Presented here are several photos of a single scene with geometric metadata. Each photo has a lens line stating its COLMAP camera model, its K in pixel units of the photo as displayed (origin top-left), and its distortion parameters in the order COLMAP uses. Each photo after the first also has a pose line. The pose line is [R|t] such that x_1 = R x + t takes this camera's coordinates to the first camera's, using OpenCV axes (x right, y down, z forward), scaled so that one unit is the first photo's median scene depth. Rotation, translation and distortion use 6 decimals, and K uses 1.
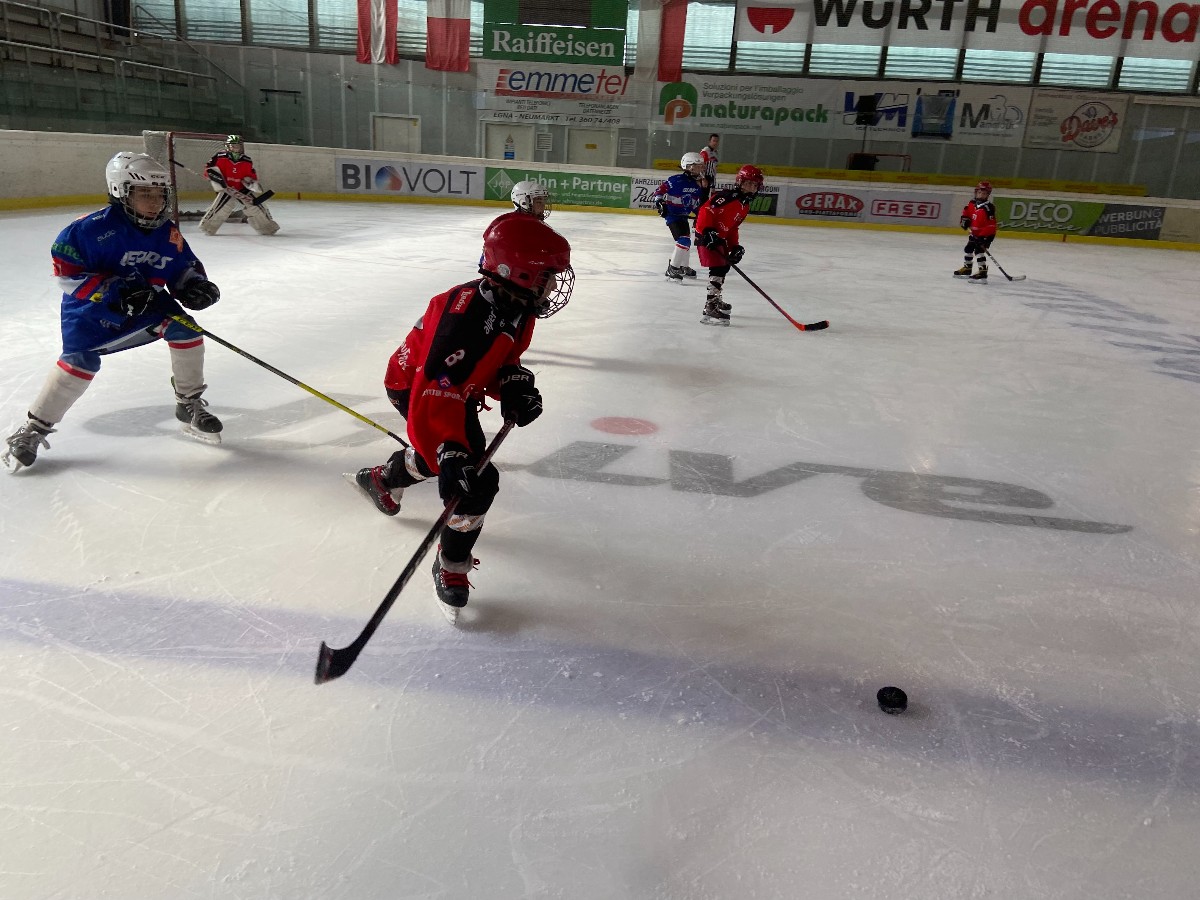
lens RADIAL K [[919.4, 0, 601.6], [0, 919.4, 479.8], [0, 0, 1]] dist [0.084047, -0.068338]
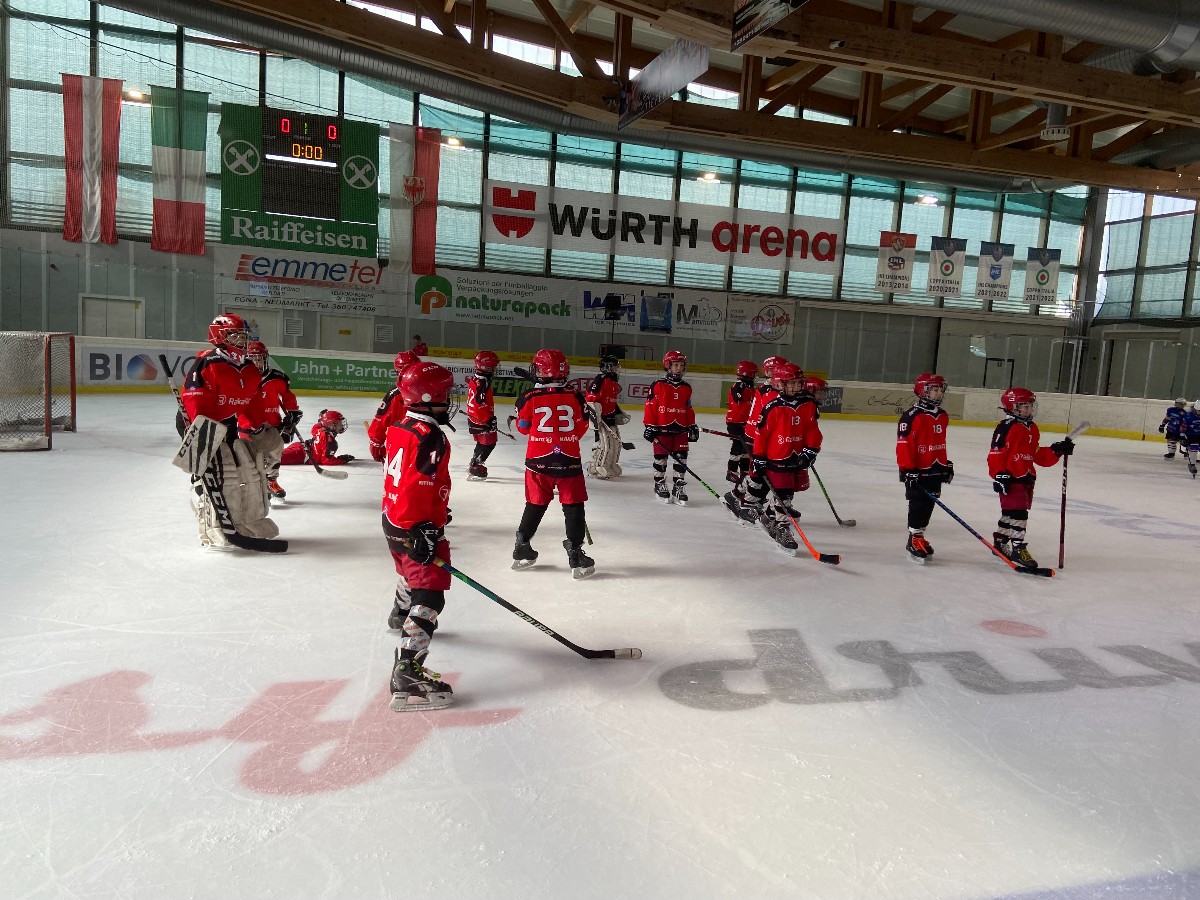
lens RADIAL K [[919.4, 0, 632.0], [0, 919.4, 475.0], [0, 0, 1]] dist [0.084047, -0.068338]
pose [[0.910581, -0.053306, 0.409879, -0.149887], [0.127839, 0.979348, -0.156636, -0.022365], [-0.393065, 0.195028, 0.898590, 0.036572]]
